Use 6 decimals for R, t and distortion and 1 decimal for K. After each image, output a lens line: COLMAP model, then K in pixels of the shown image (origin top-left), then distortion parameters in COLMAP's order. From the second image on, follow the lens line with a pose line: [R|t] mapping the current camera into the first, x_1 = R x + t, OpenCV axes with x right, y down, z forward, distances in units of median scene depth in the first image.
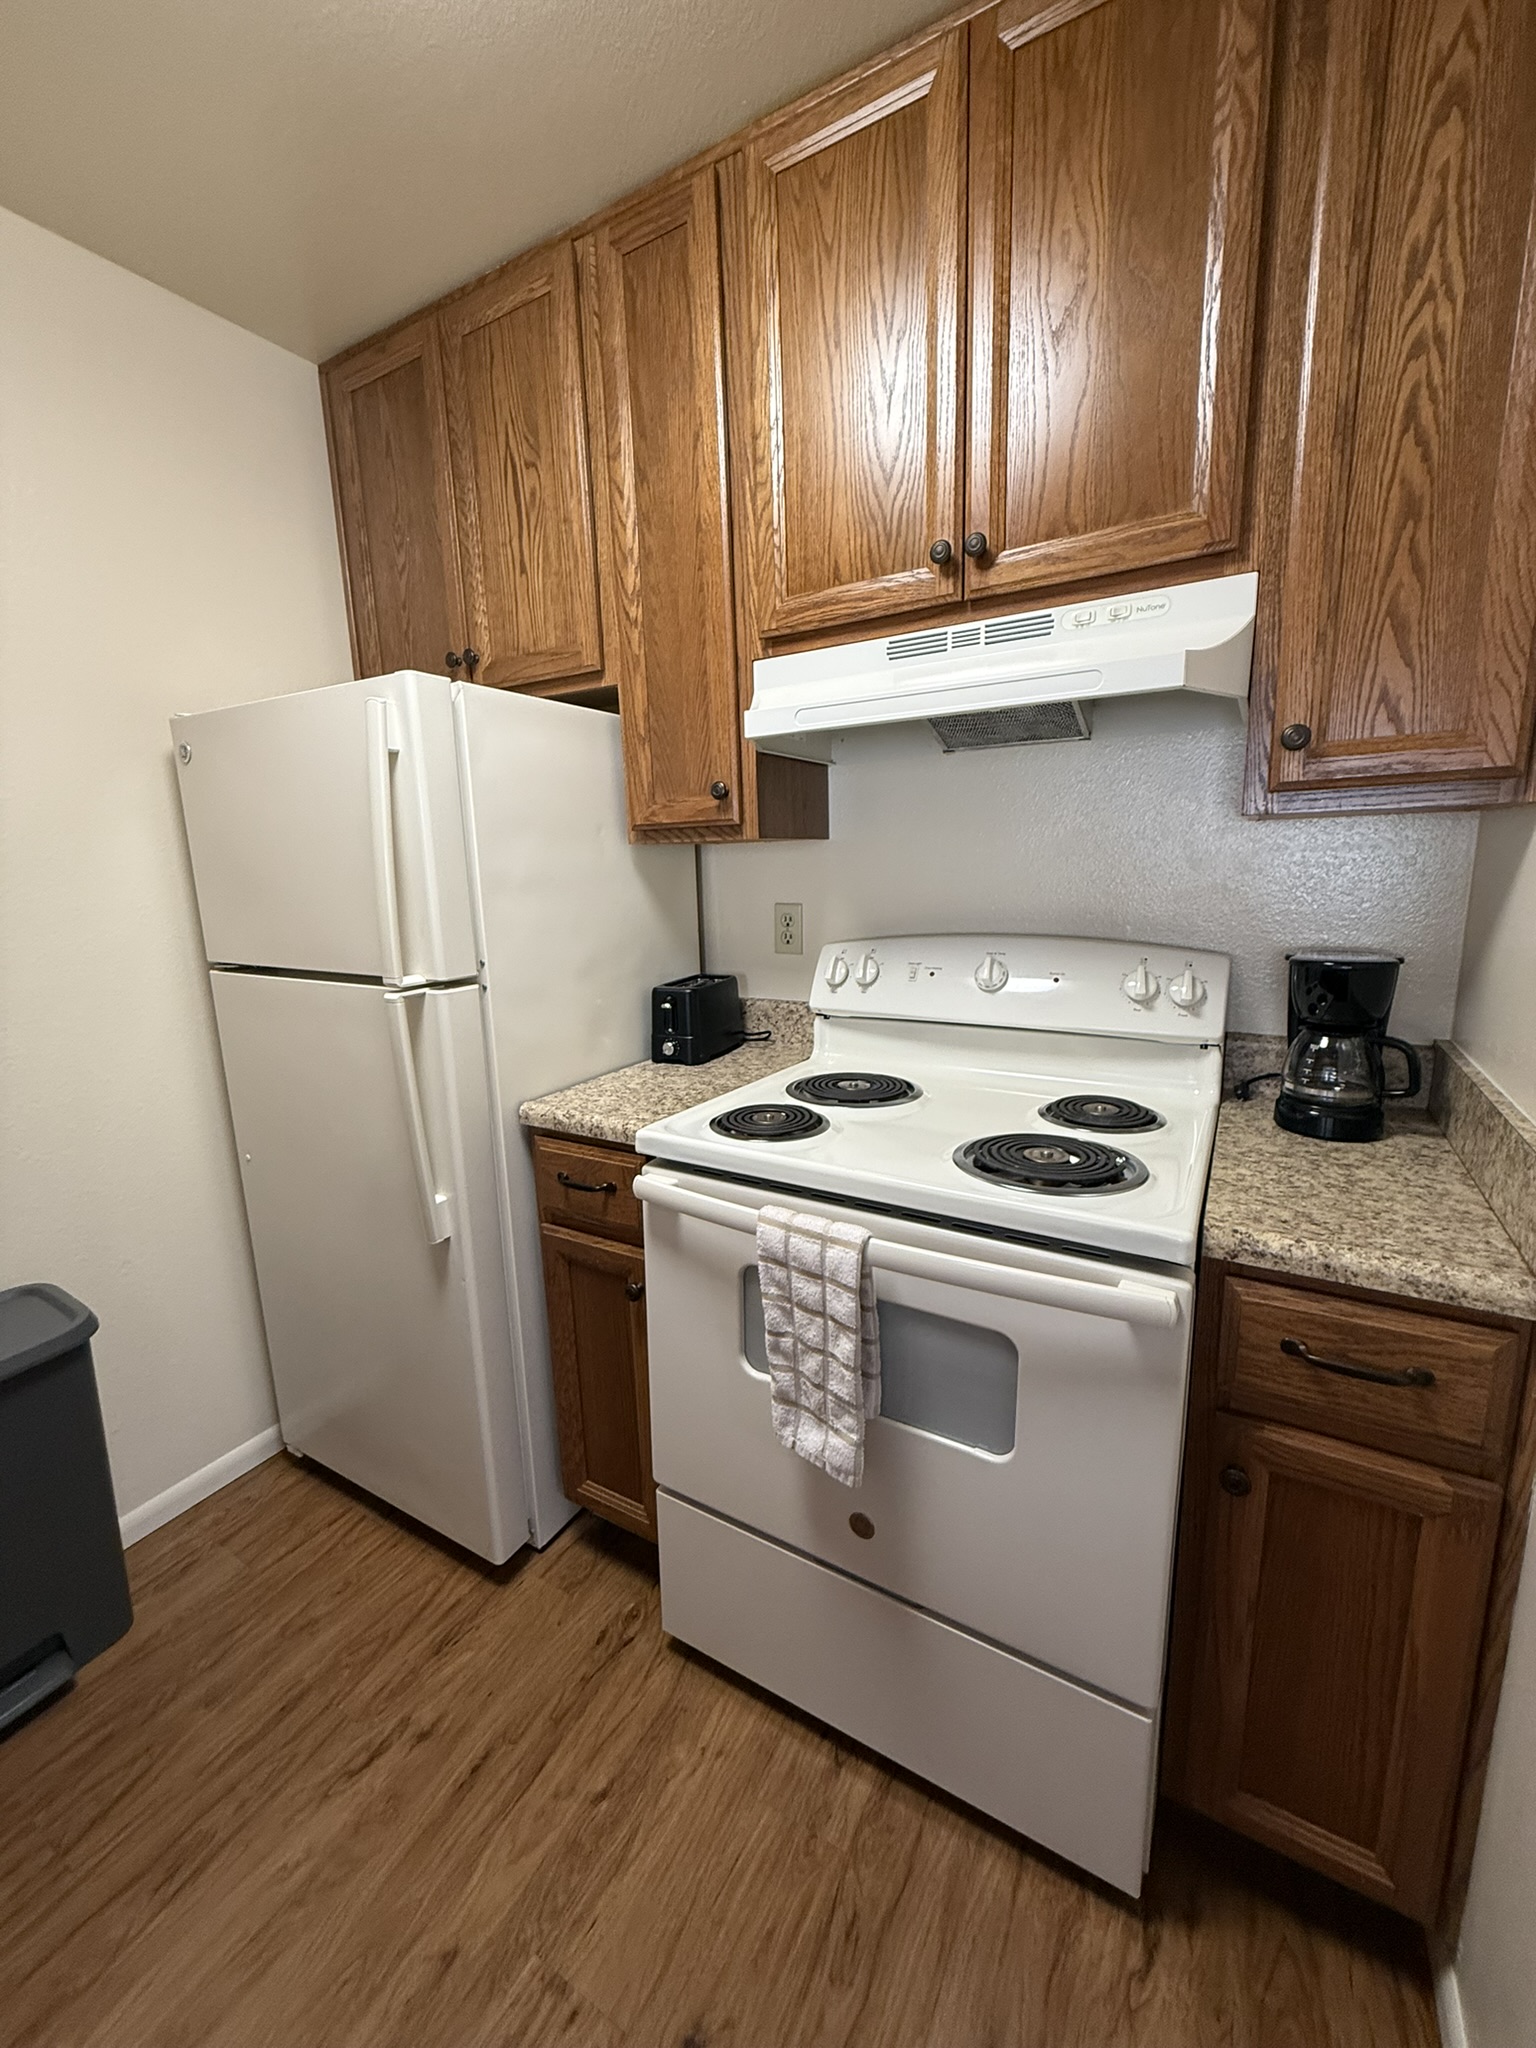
lens RADIAL K [[812.9, 0, 772.3], [0, 812.9, 1018.5], [0, 0, 1]] dist [-0.001374, -0.000228]
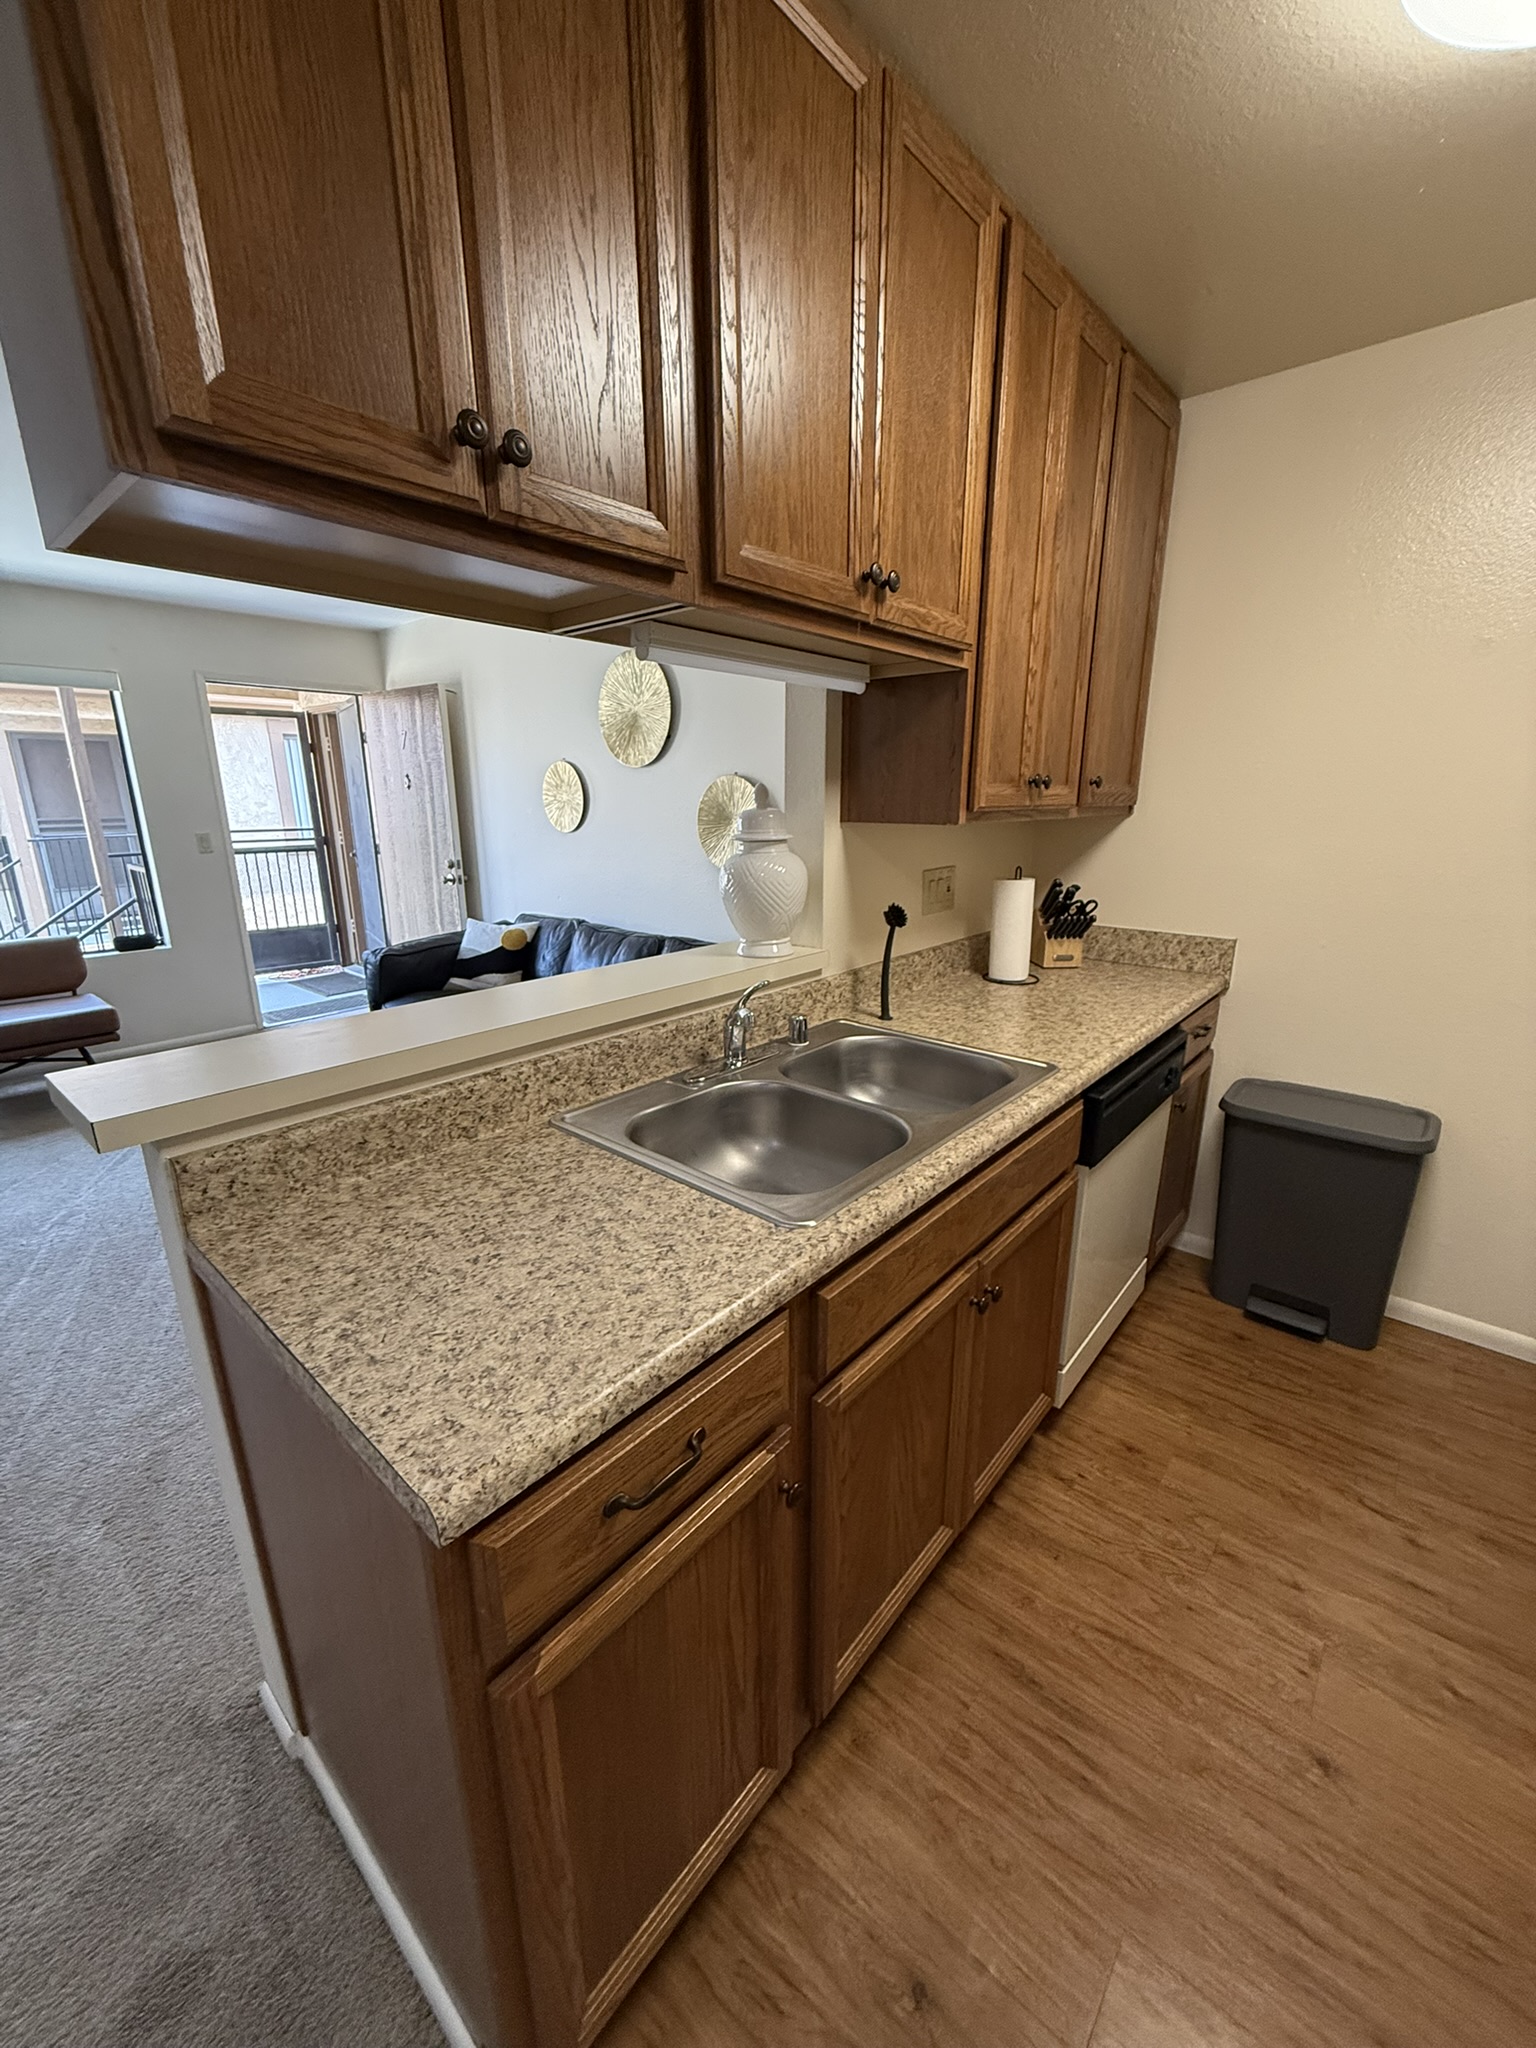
lens RADIAL K [[812.9, 0, 767.6], [0, 812.9, 1023.2], [0, 0, 1]] dist [-0.001374, -0.000228]
pose [[-0.188898, 0.299204, -0.935305, 0.639294], [-0.182504, 0.925162, 0.332818, -0.089095], [0.964888, 0.233566, -0.120155, -0.002700]]
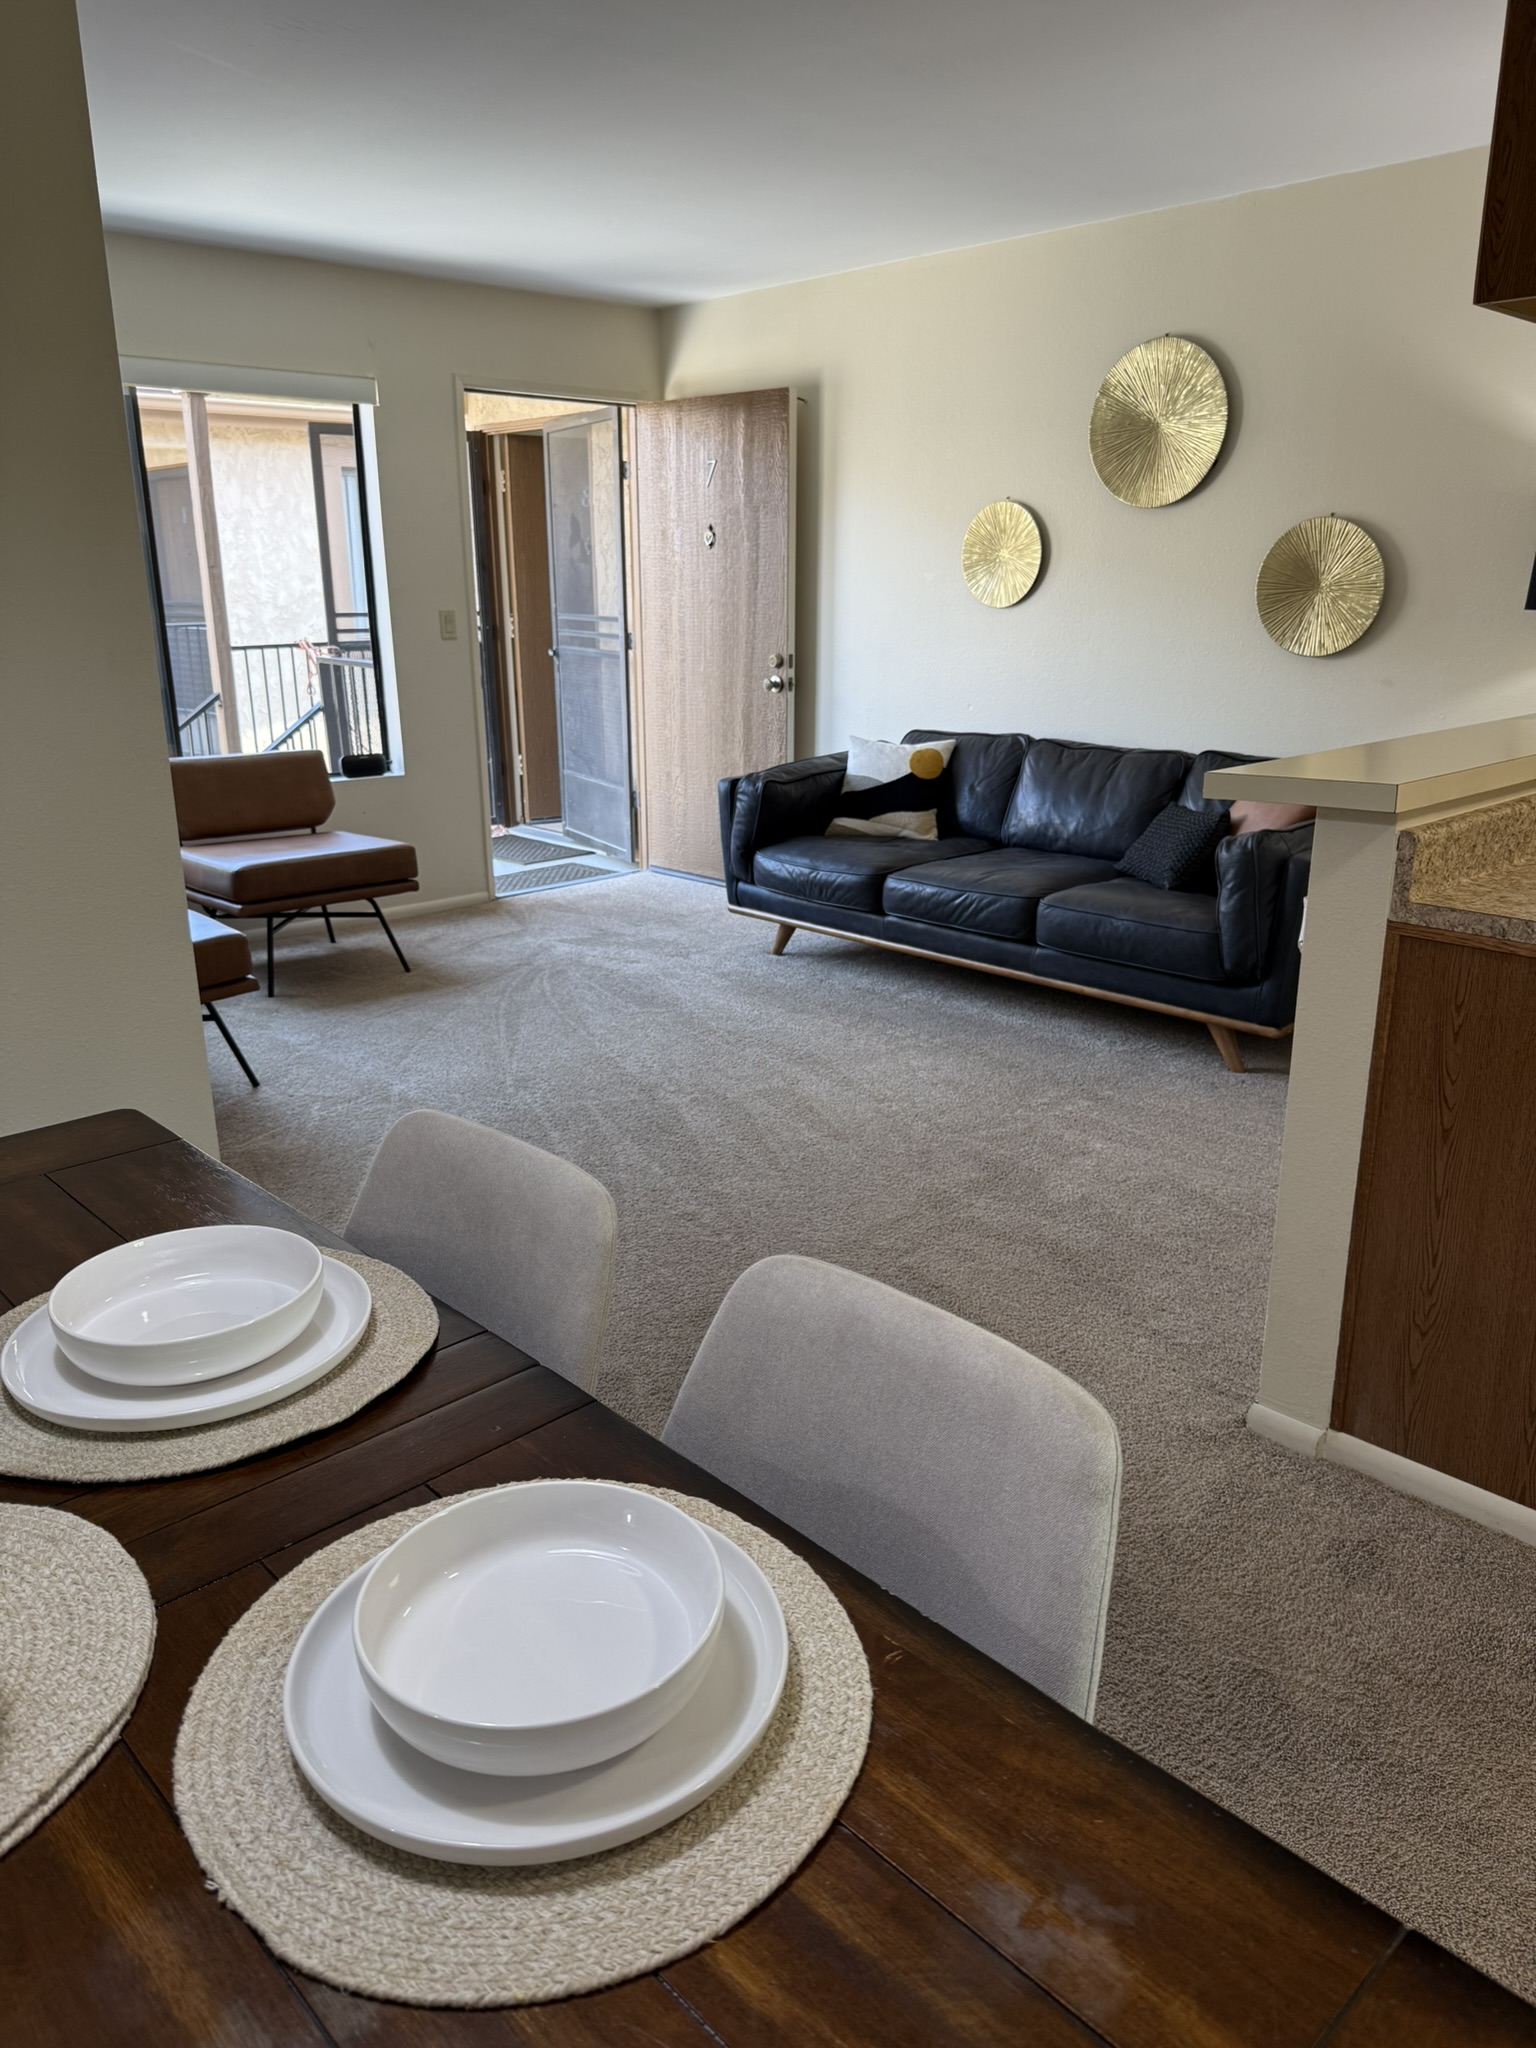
lens RADIAL K [[1460.2, 0, 763.8], [0, 1460.2, 1023.4], [0, 0, 1]] dist [0.041681, -0.000707]
pose [[-0.290969, 0.313552, -0.903893, 1.171251], [-0.170945, 0.912529, 0.371576, 0.000642], [0.941337, 0.262634, -0.211918, -0.406241]]
